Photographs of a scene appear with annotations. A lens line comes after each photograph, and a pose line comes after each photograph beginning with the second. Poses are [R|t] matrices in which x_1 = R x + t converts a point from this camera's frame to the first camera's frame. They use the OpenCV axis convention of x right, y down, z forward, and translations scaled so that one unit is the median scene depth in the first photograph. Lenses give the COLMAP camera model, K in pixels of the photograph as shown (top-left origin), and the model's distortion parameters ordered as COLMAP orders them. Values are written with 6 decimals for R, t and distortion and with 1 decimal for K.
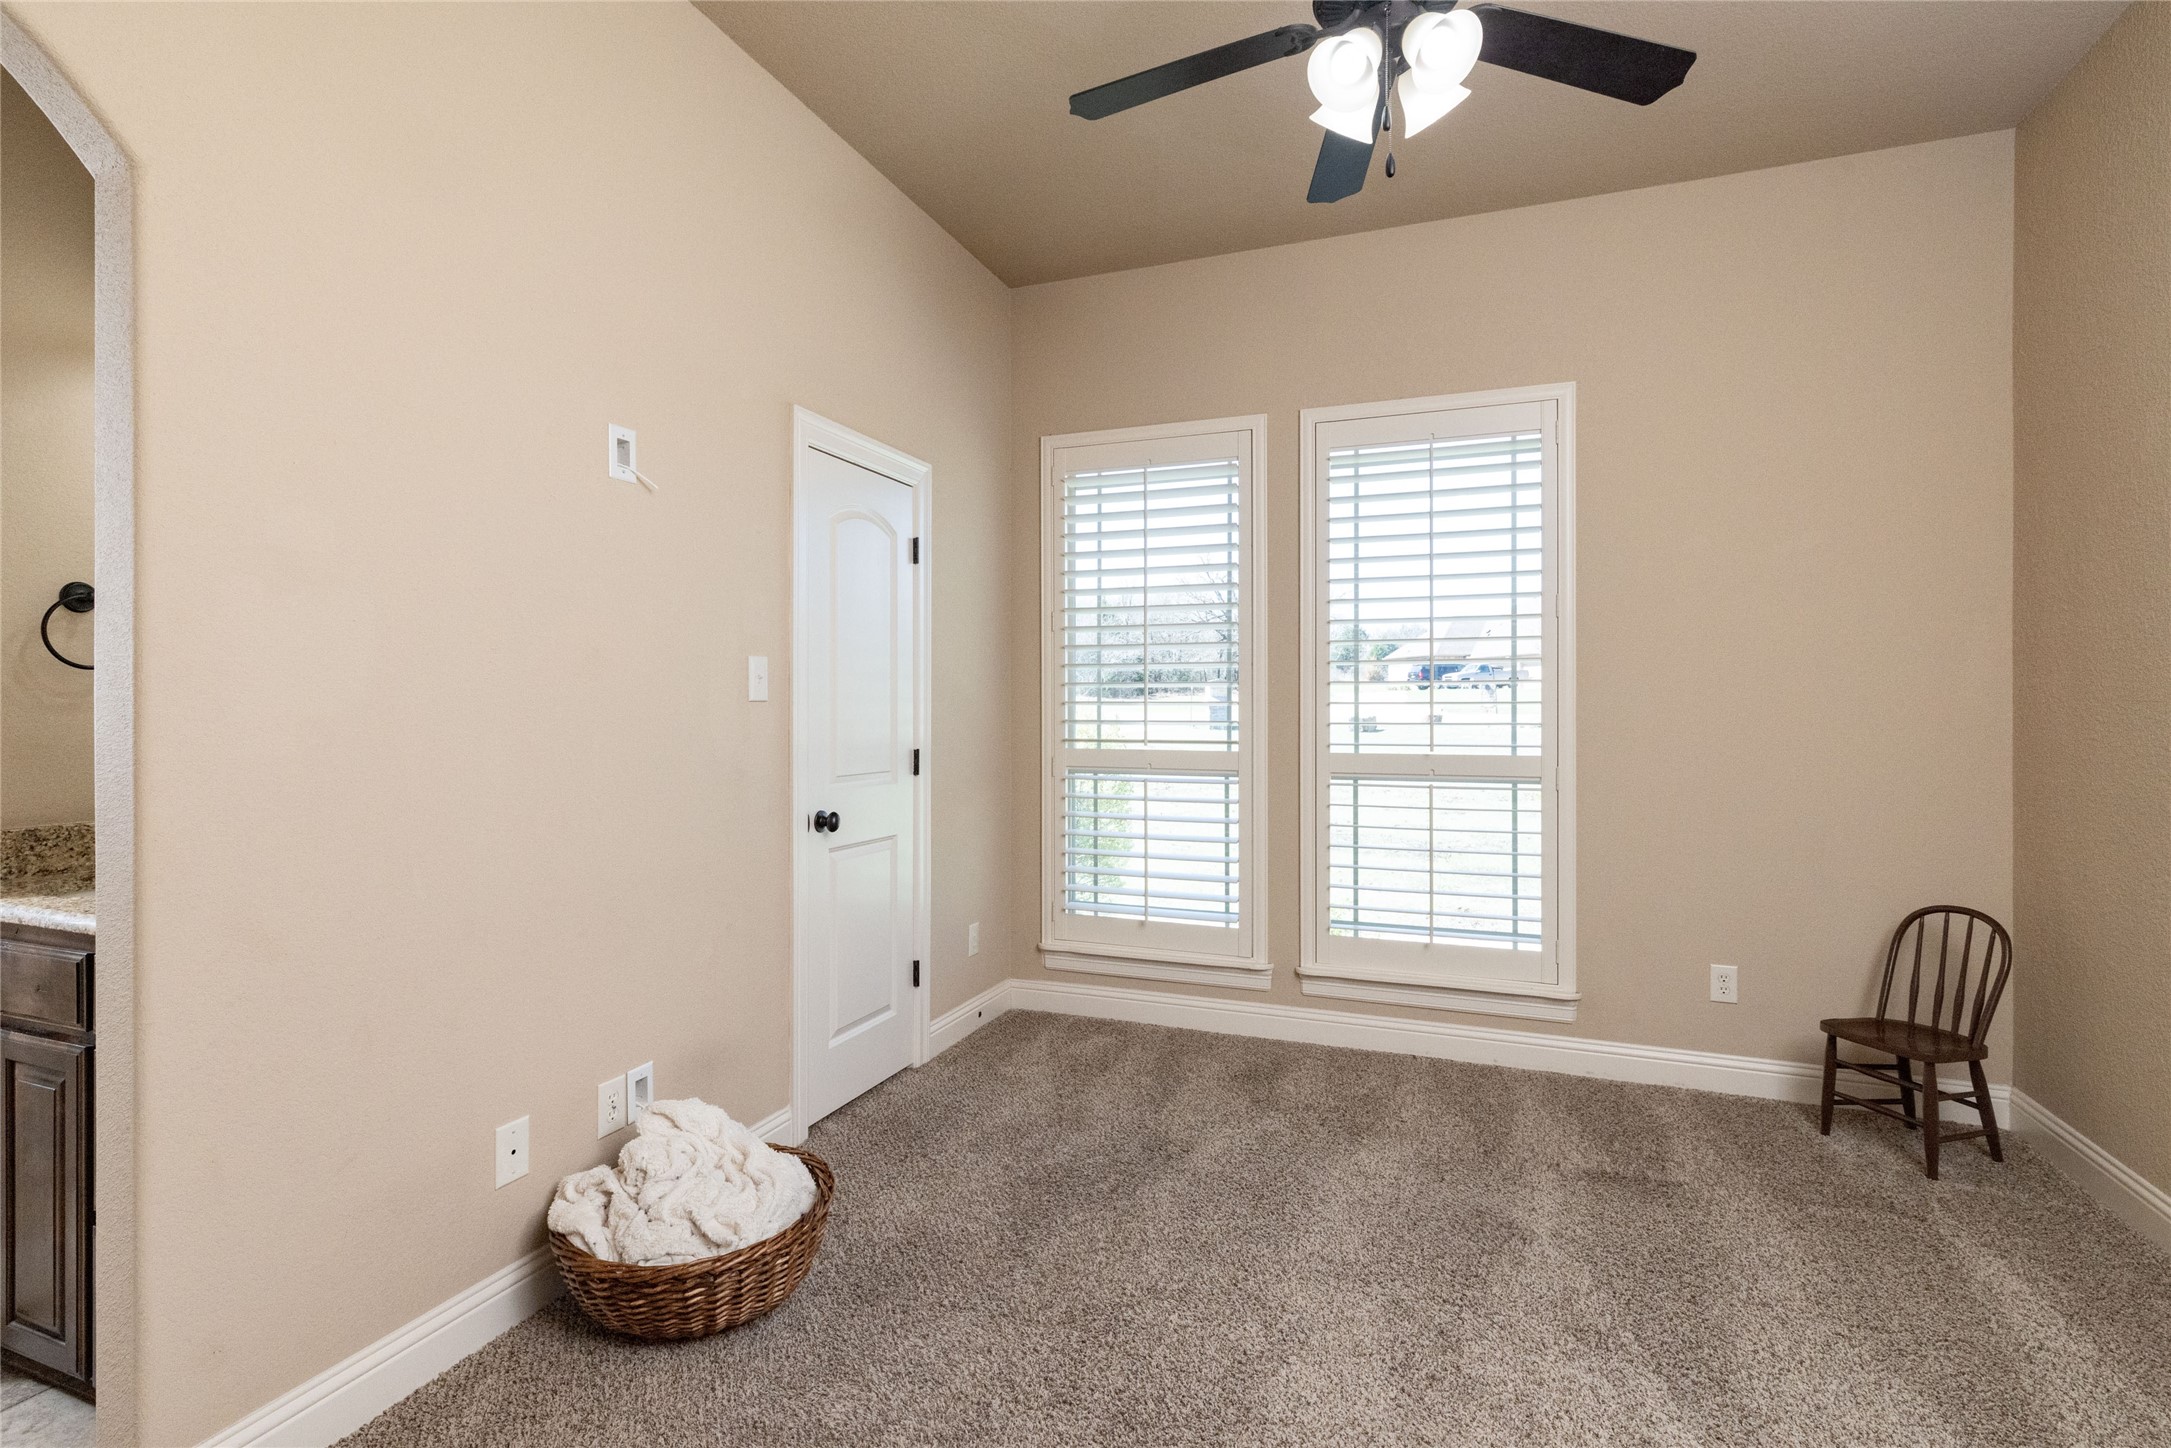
lens RADIAL K [[1040.8, 0, 1083.4], [0, 1040.8, 716.6], [0, 0, 1]] dist [0.000392, 0.000105]
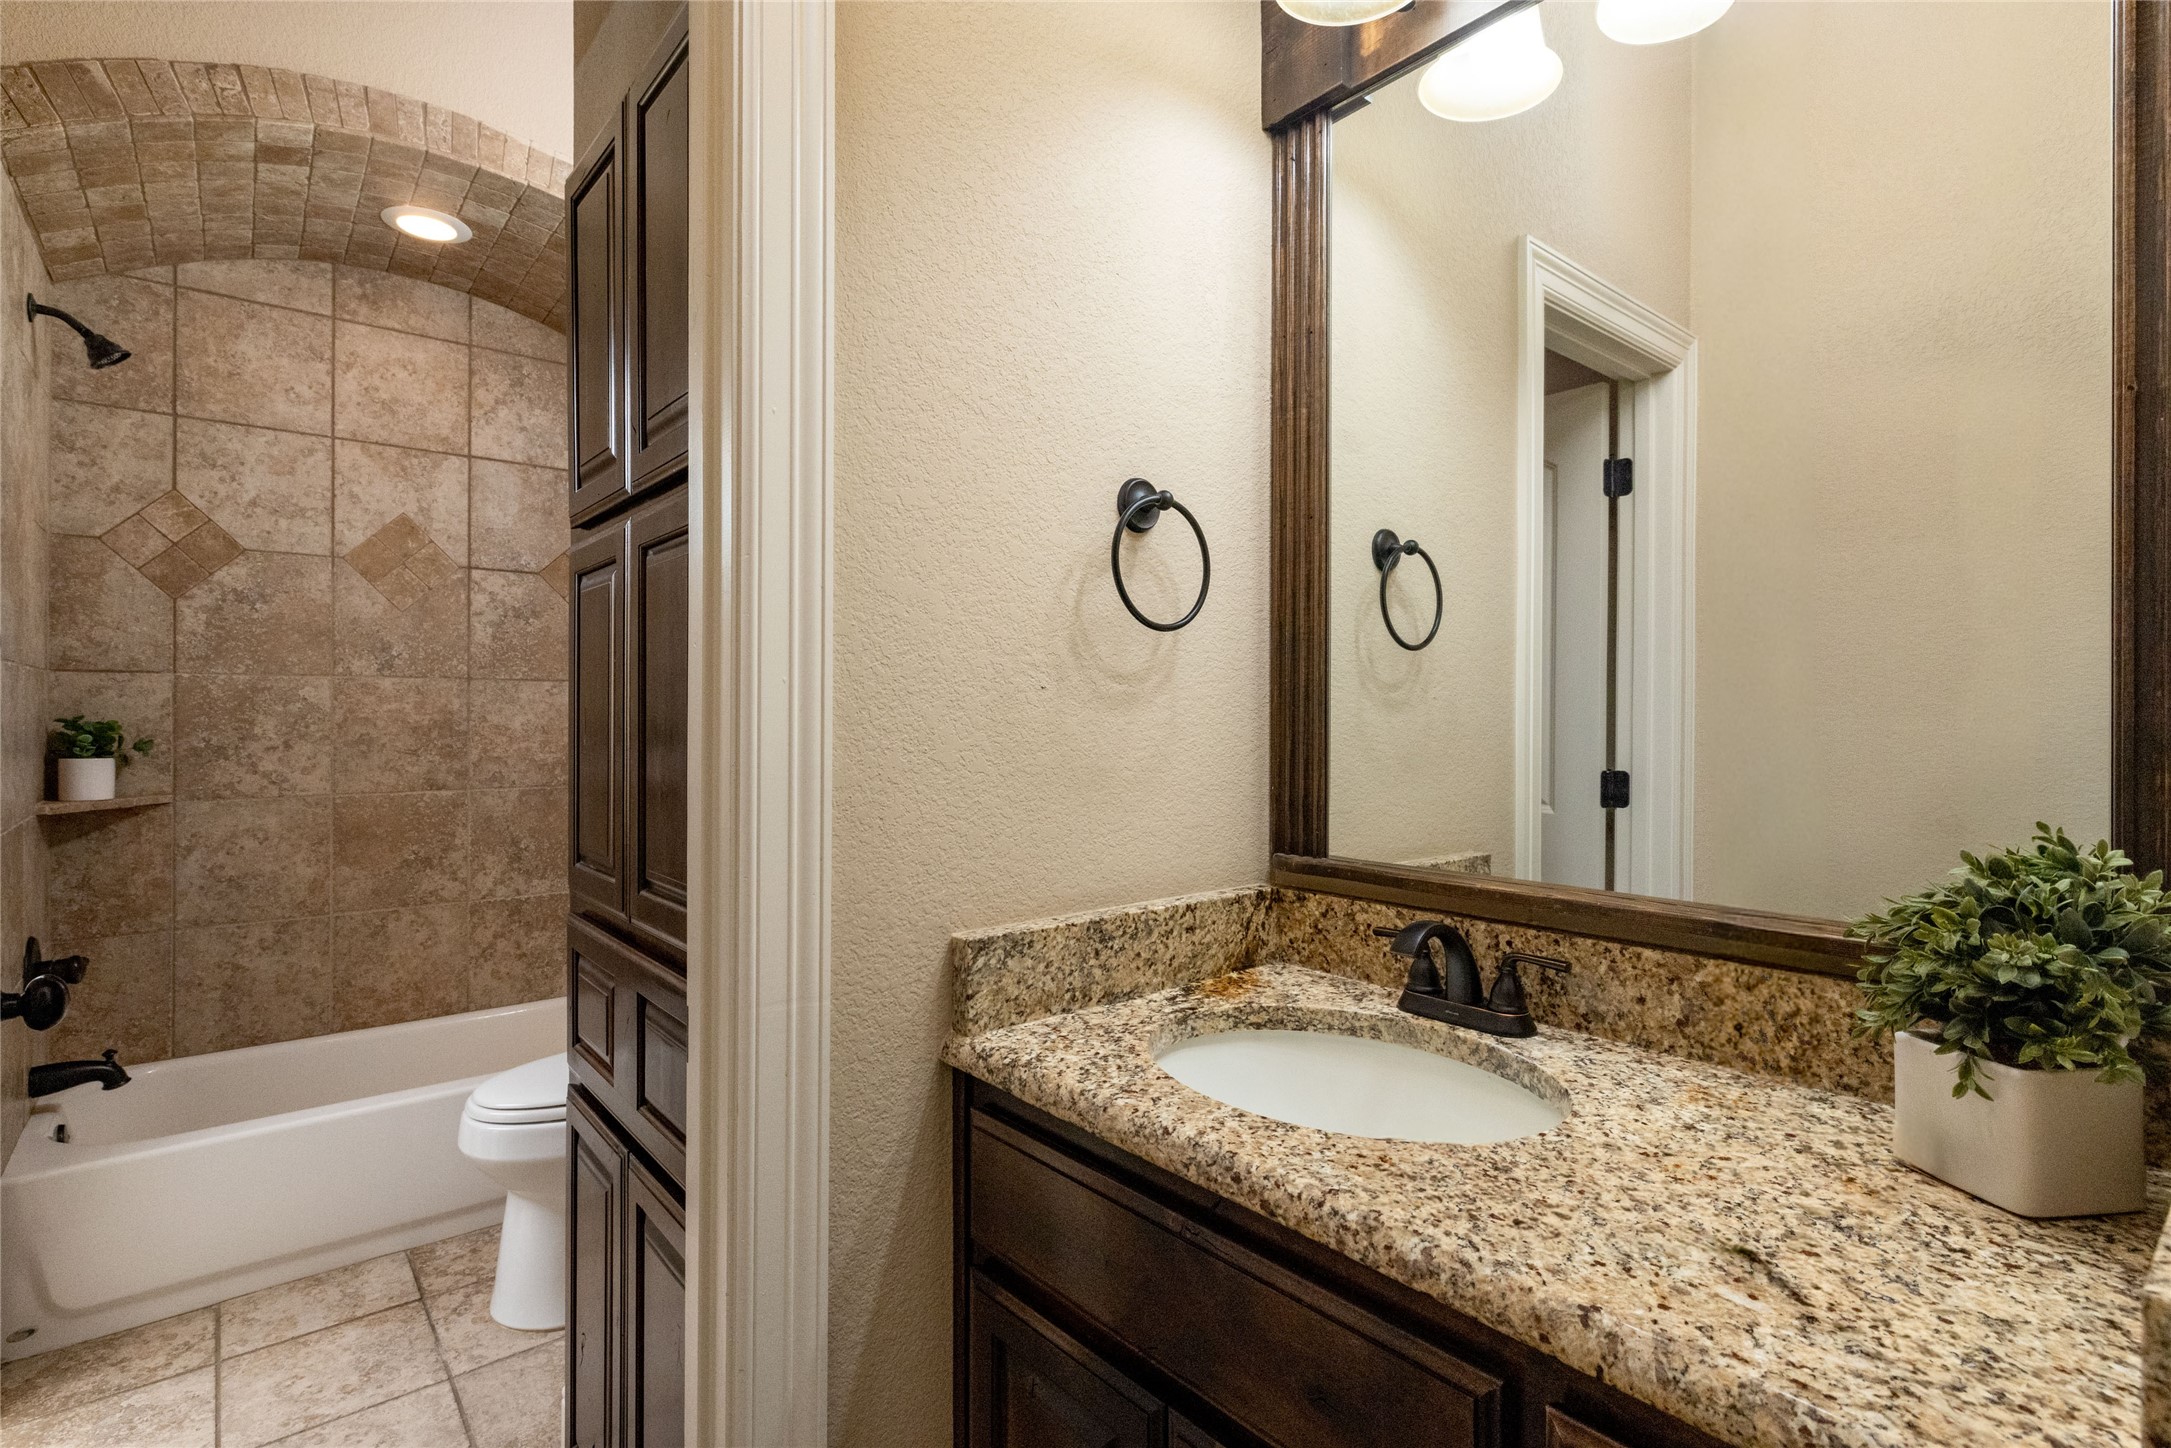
lens RADIAL K [[1040.8, 0, 1084.7], [0, 1040.8, 721.1], [0, 0, 1]] dist [0.000392, 0.000105]
pose [[0.875296, 0.005406, -0.483558, -0.746205], [-0.006385, 0.999980, -0.000378, 0.003575], [0.483546, 0.003419, 0.875312, 0.512284]]
